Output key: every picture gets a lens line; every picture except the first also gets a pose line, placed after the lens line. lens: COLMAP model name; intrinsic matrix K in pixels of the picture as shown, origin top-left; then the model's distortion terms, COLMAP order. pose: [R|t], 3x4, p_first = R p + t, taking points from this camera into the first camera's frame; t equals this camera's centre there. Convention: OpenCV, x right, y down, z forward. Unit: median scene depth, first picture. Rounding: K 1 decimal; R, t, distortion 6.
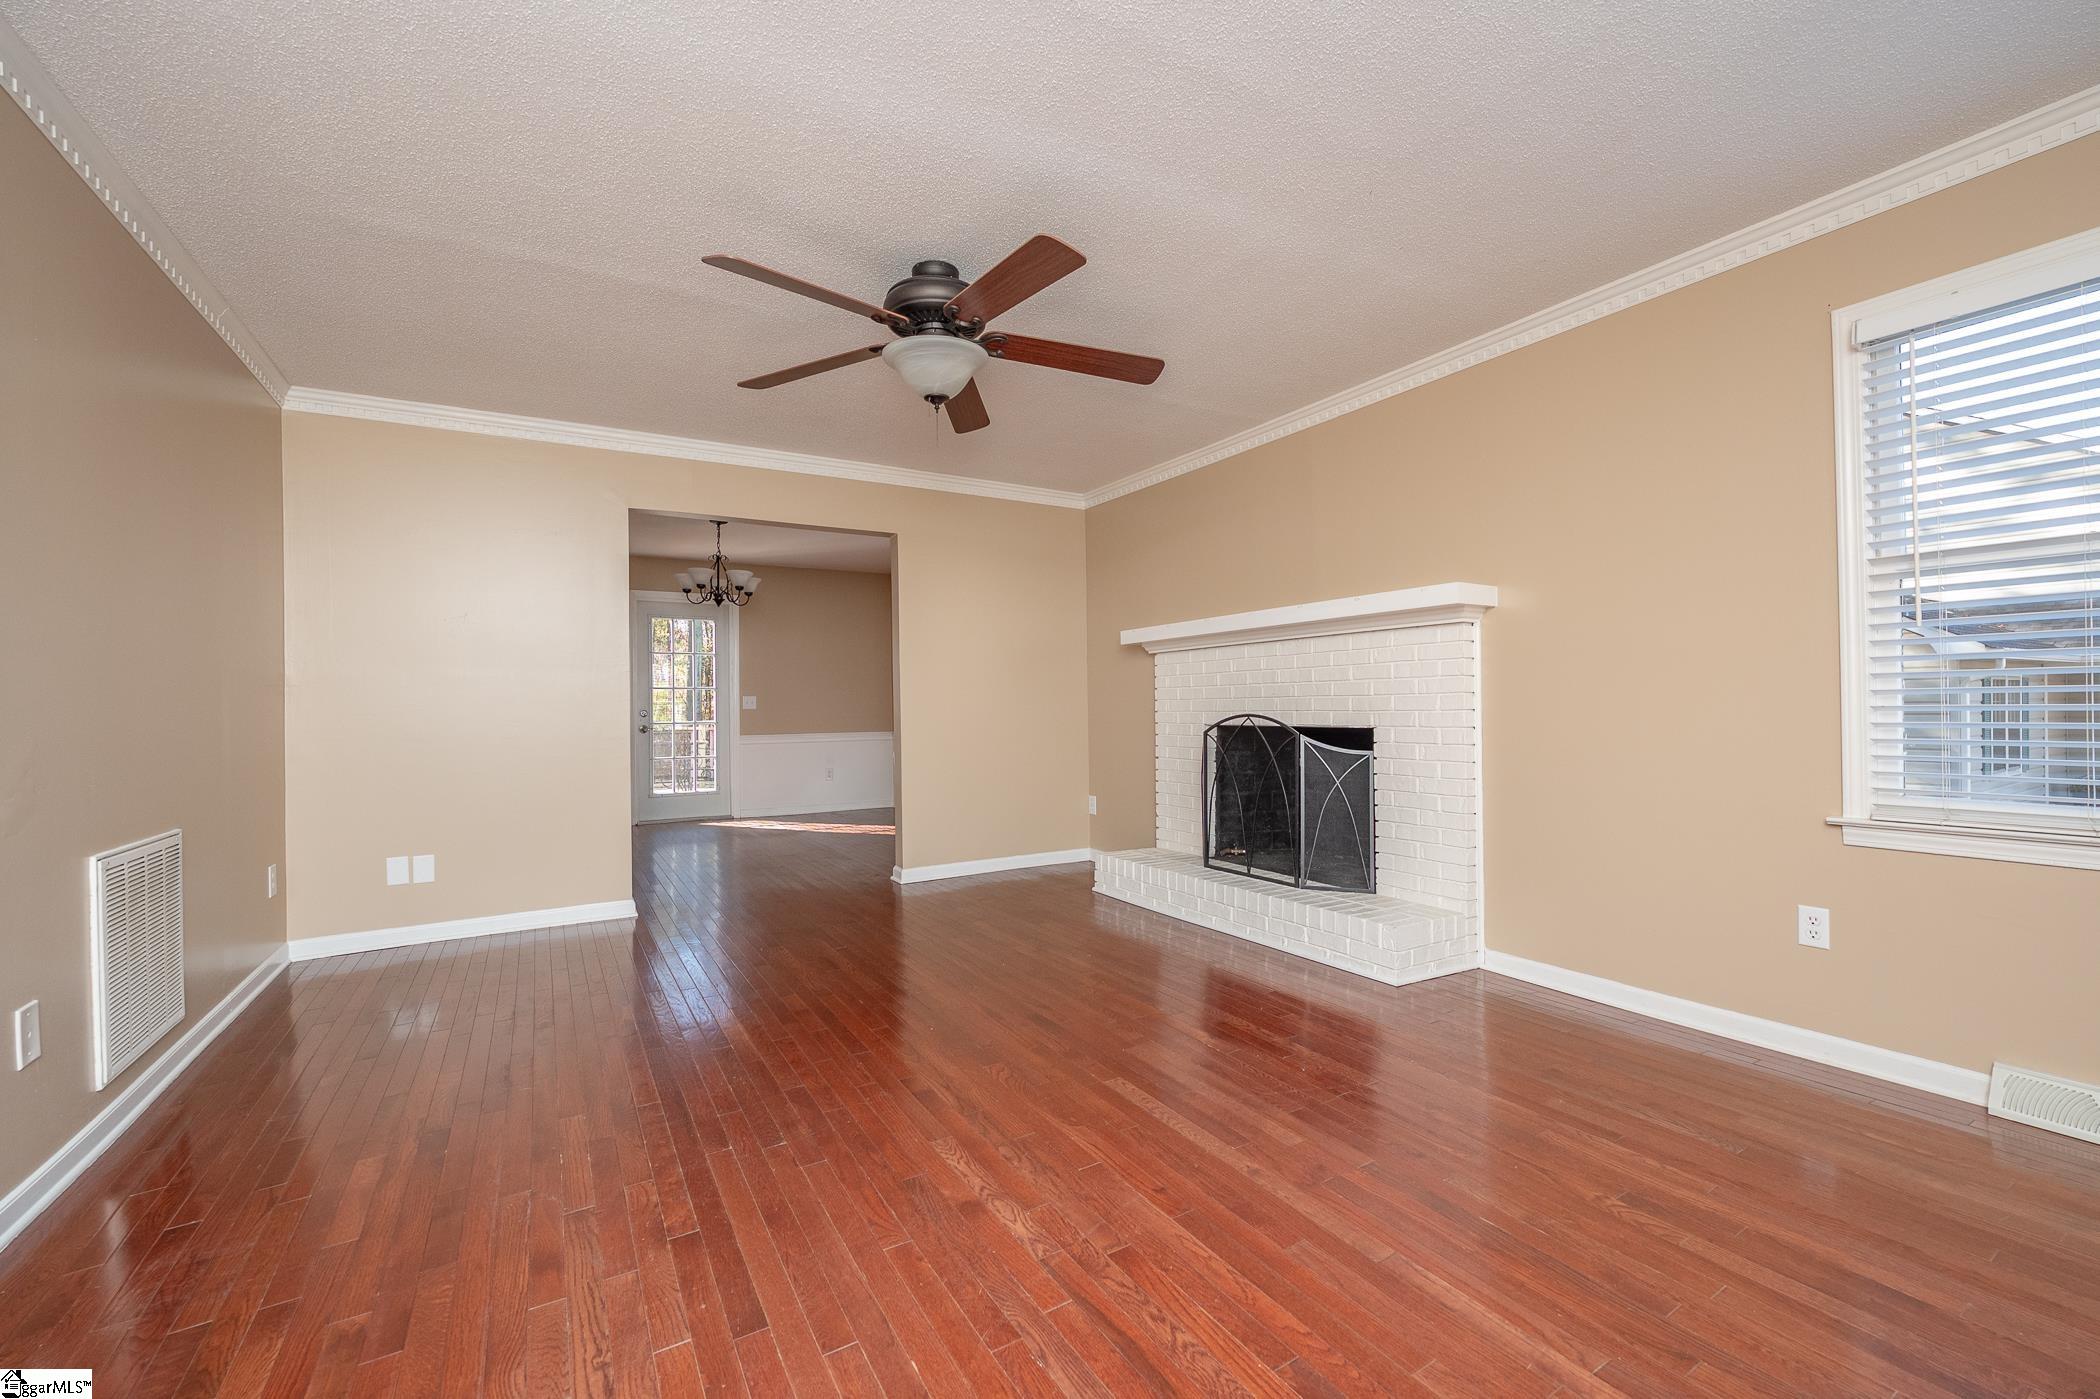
lens RADIAL K [[848.6, 0, 1040.6], [0, 848.6, 703.8], [0, 0, 1]] dist [-0.007343, -0.000643]
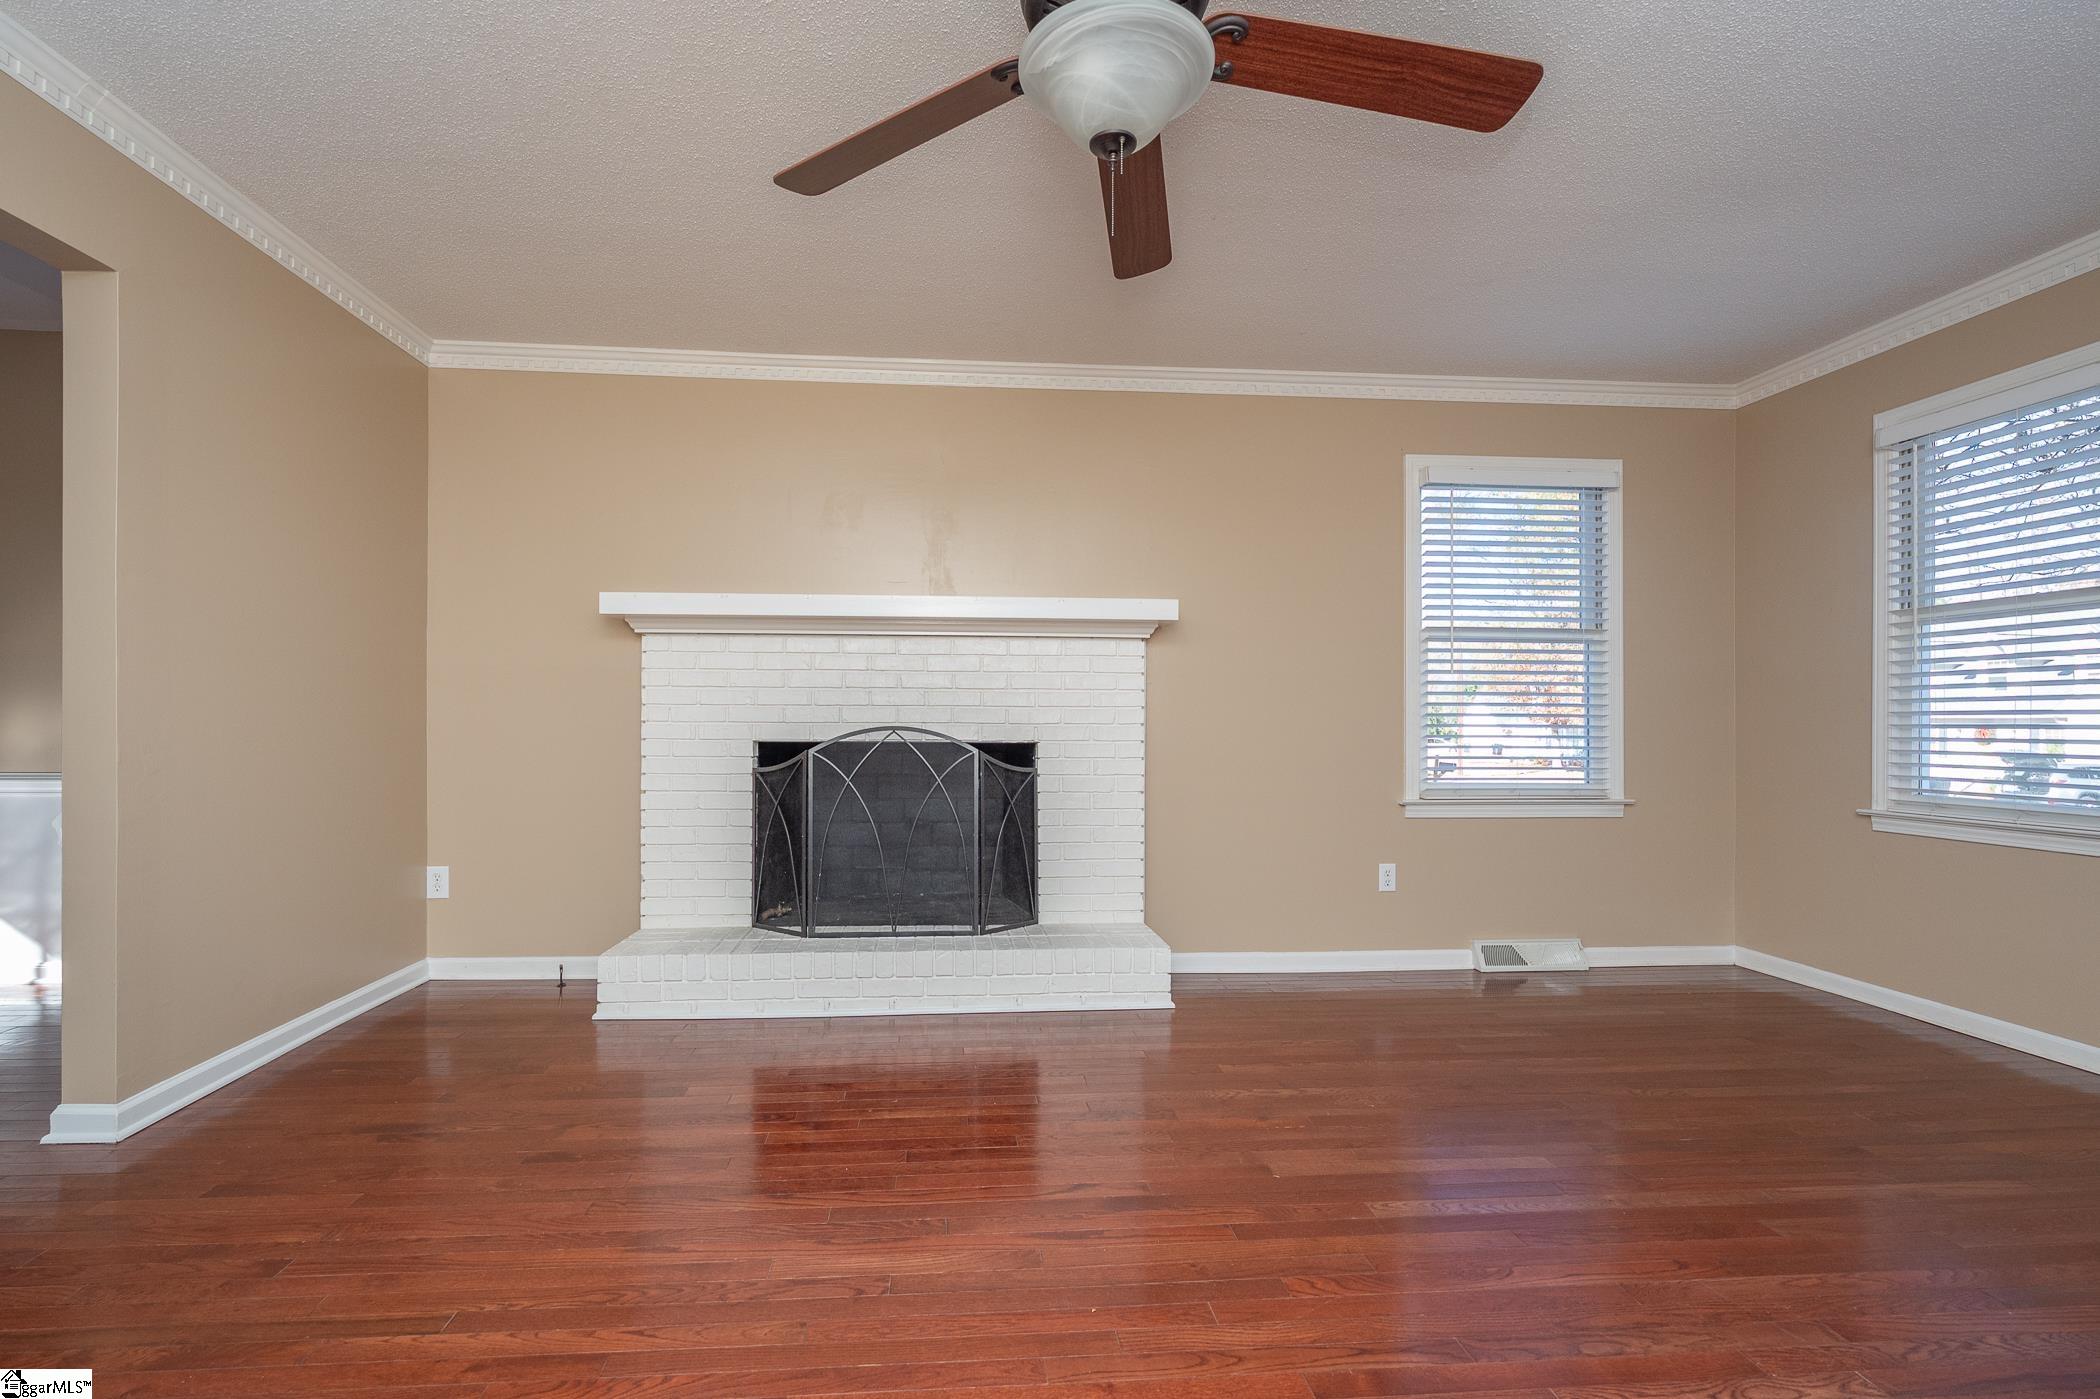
lens RADIAL K [[901.5, 0, 992.7], [0, 901.5, 726.8], [0, 0, 1]] dist [-0.008439, 0.001011]
pose [[0.445068, 0.008582, 0.895456, -0.497274], [-0.016537, 0.999862, -0.001364, 0.013006], [-0.895344, -0.014202, 0.445148, 0.603170]]
